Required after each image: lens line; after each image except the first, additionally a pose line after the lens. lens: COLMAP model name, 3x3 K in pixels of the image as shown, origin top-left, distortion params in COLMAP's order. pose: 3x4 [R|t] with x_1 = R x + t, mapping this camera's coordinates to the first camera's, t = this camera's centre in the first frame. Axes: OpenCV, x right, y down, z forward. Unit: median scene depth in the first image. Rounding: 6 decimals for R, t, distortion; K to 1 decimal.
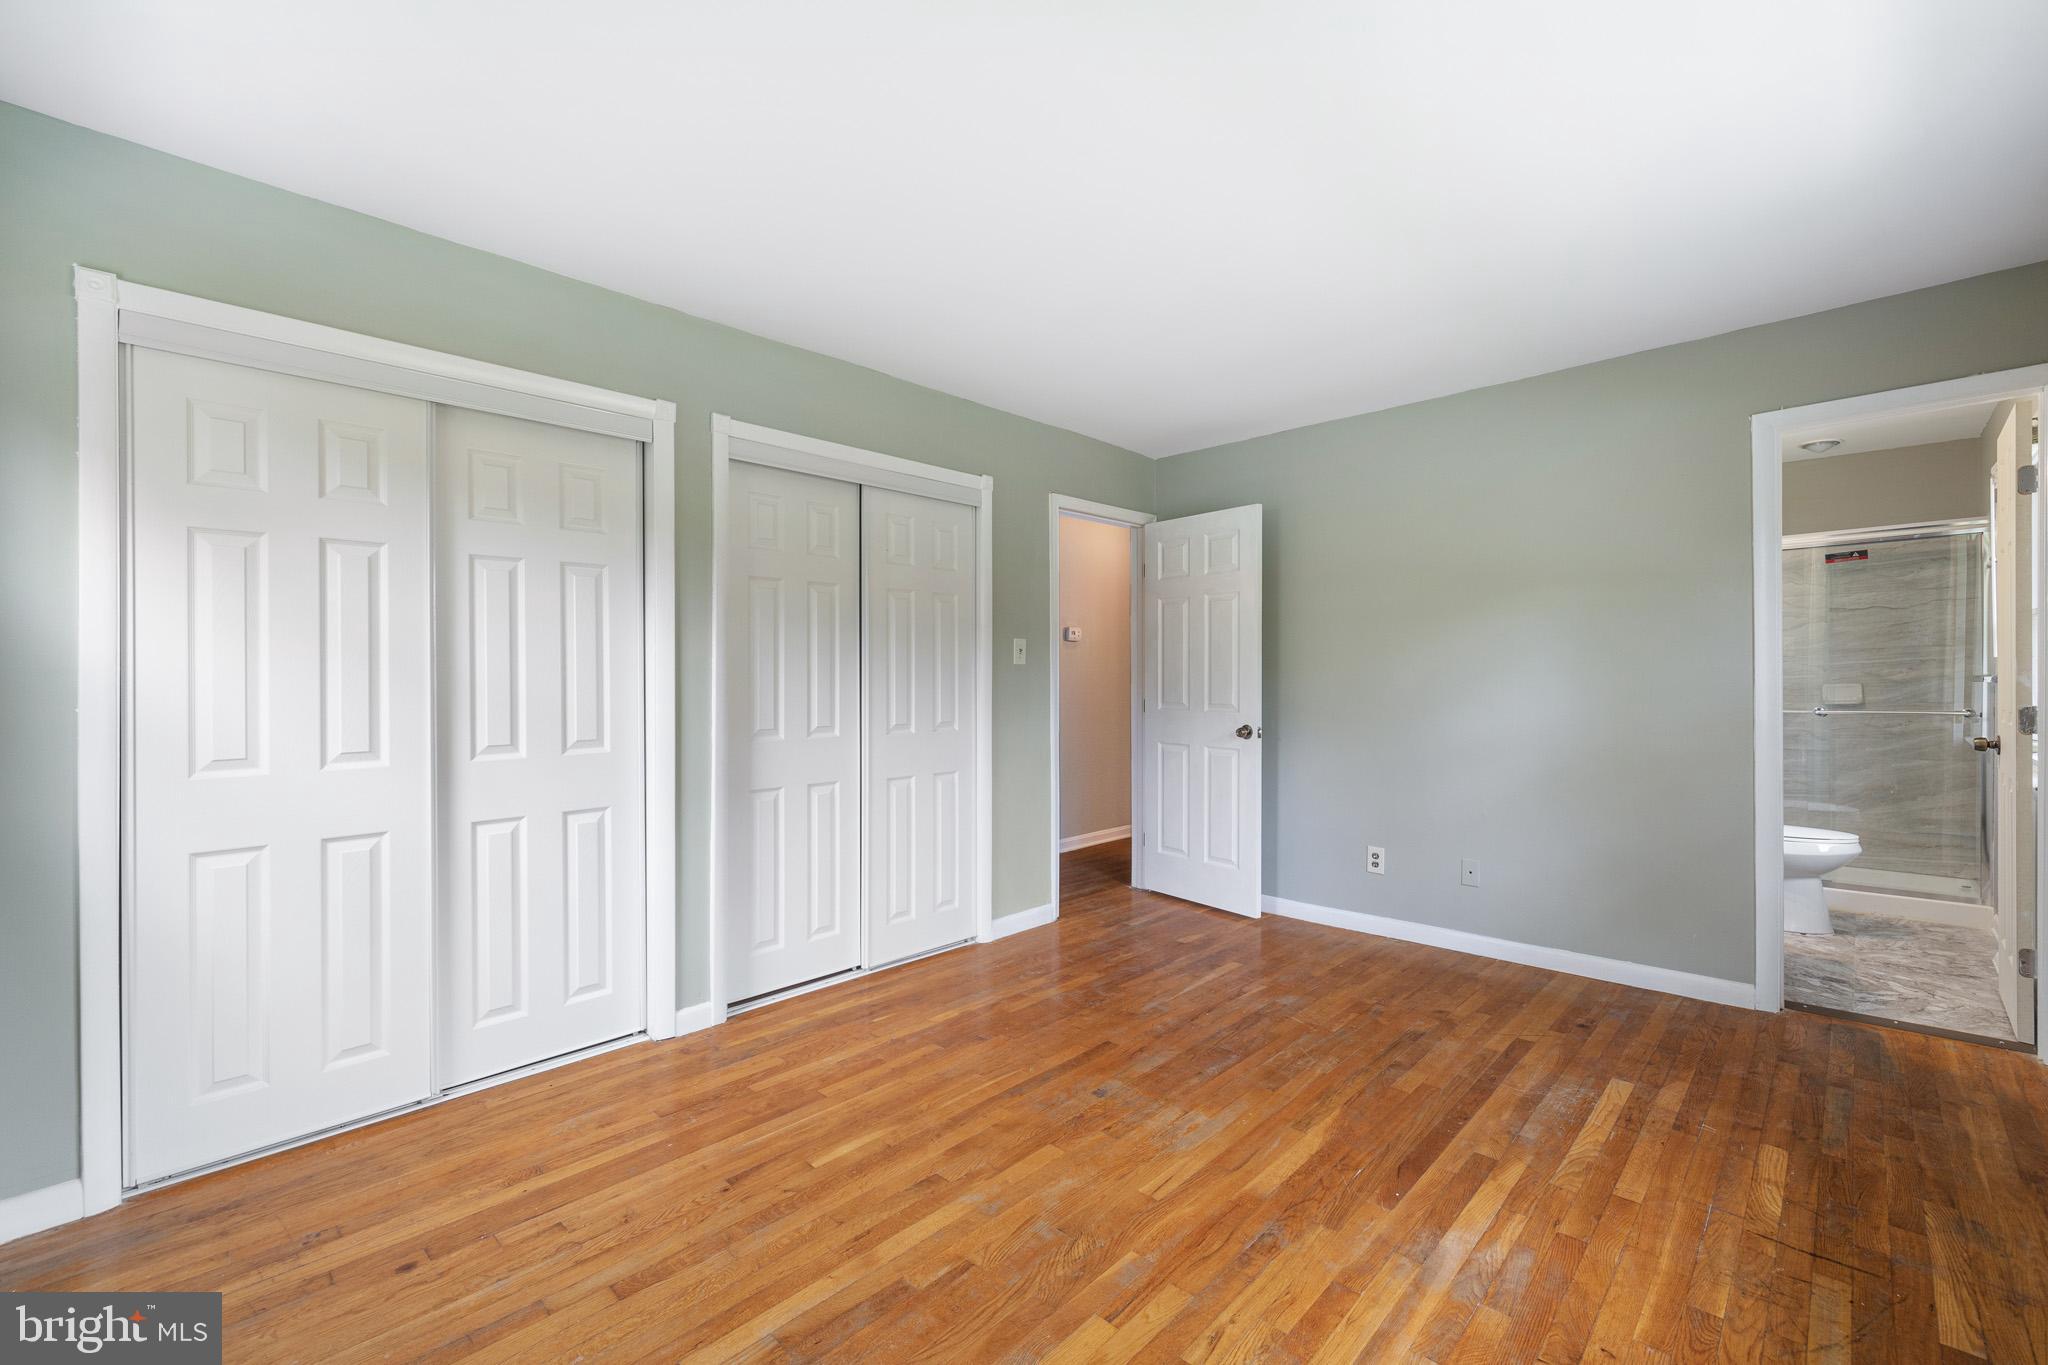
lens RADIAL K [[855.7, 0, 1019.4], [0, 855.7, 676.4], [0, 0, 1]] dist [-0.000347, -0.000445]
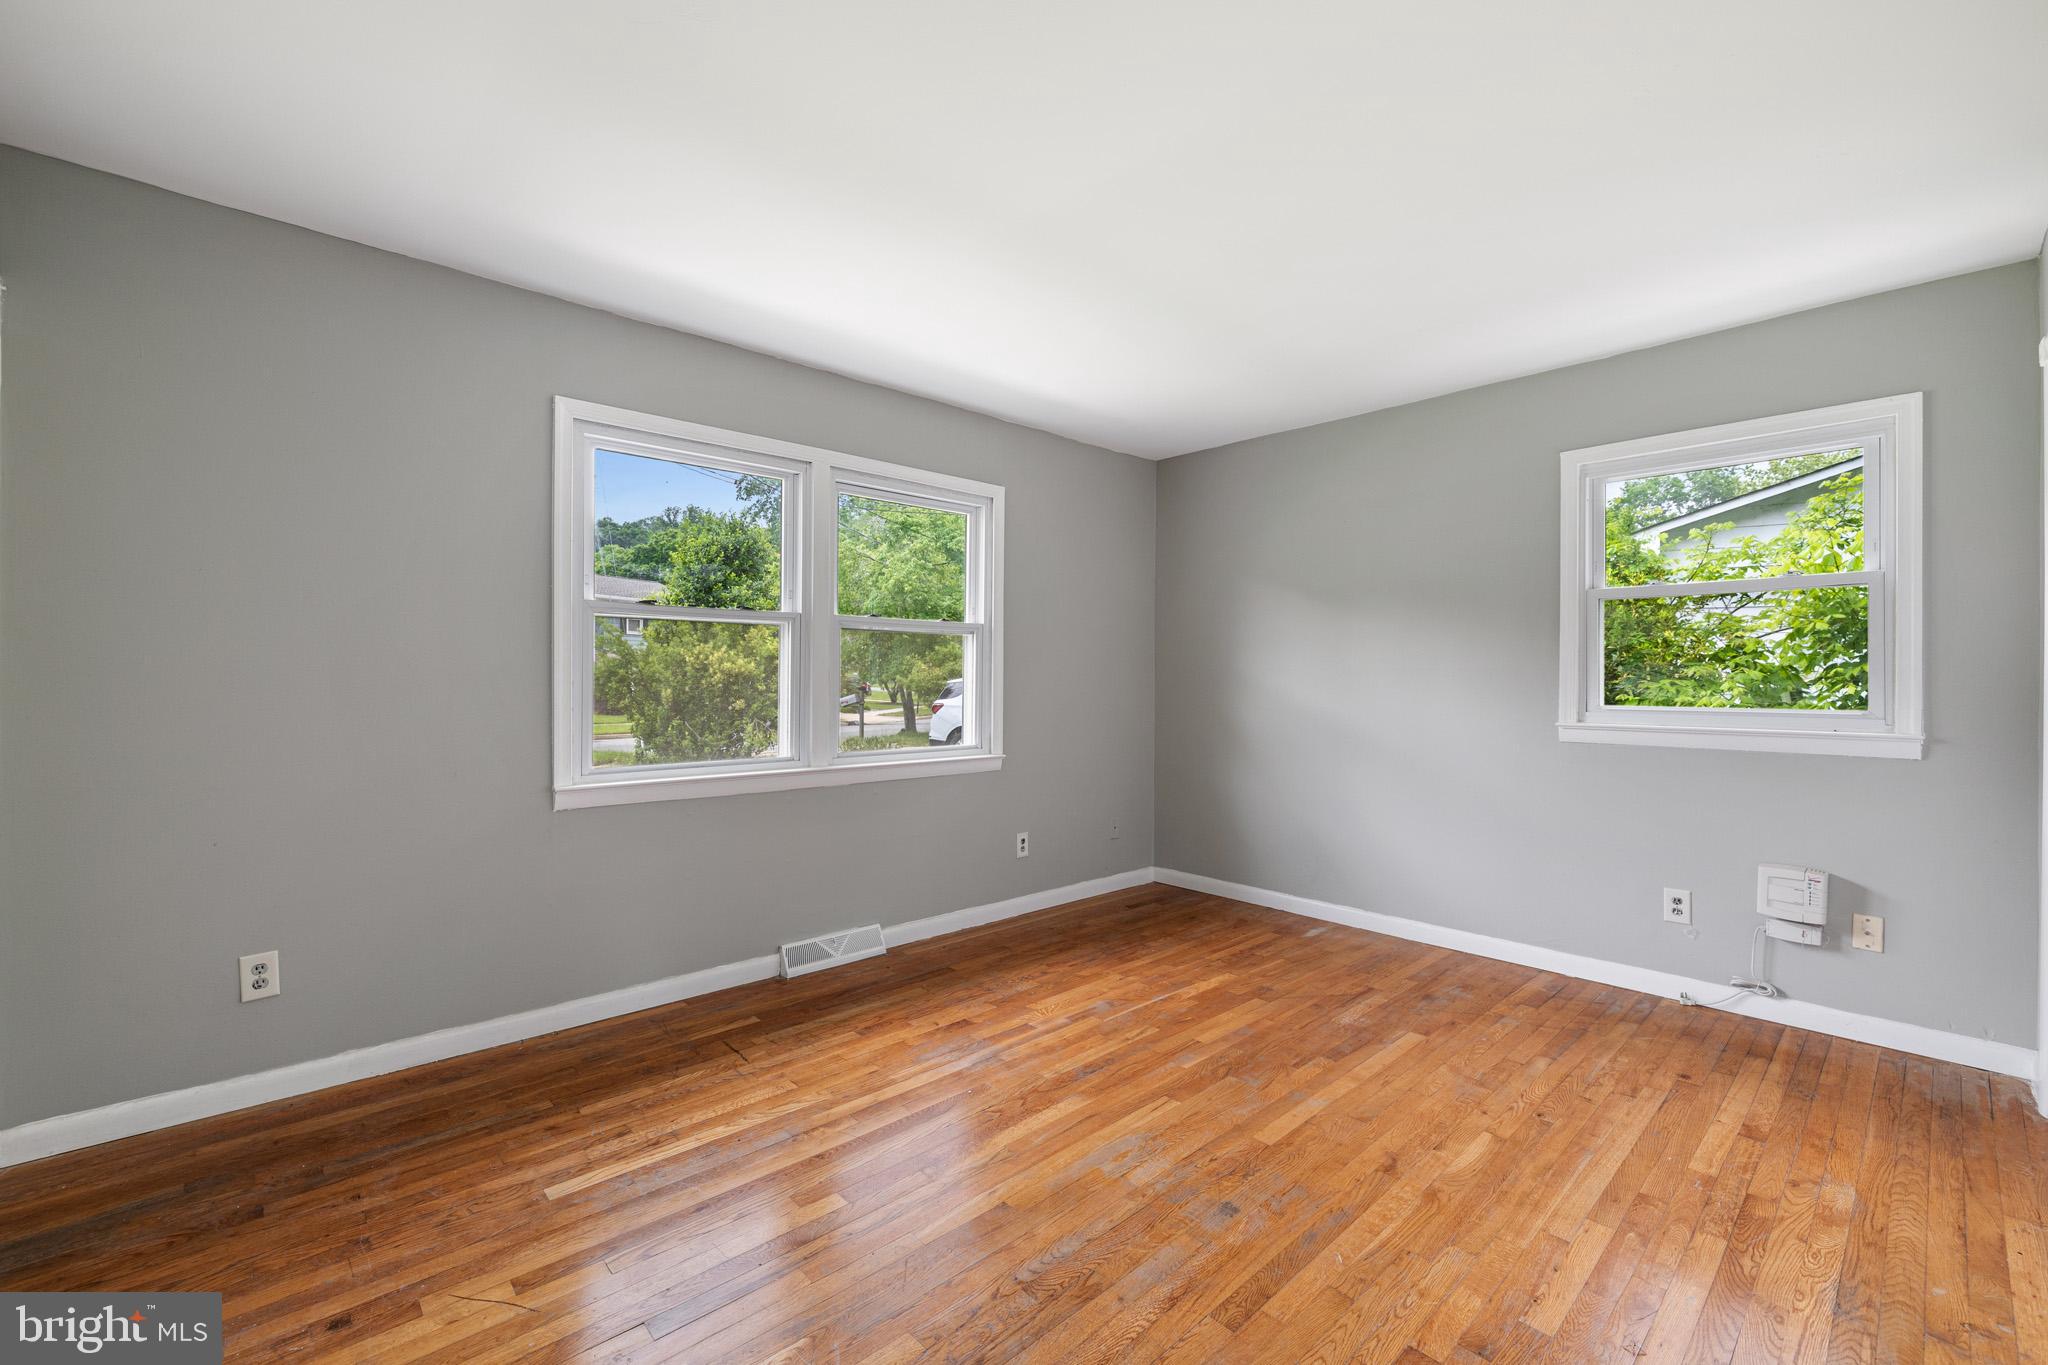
lens RADIAL K [[855.7, 0, 1019.4], [0, 855.7, 676.4], [0, 0, 1]] dist [-0.000347, -0.000445]
pose [[-0.998287, 0.000359, 0.058508, 0.252895], [0.000495, 0.999997, 0.002313, 0.001945], [-0.058507, 0.002338, -0.998284, 1.897080]]
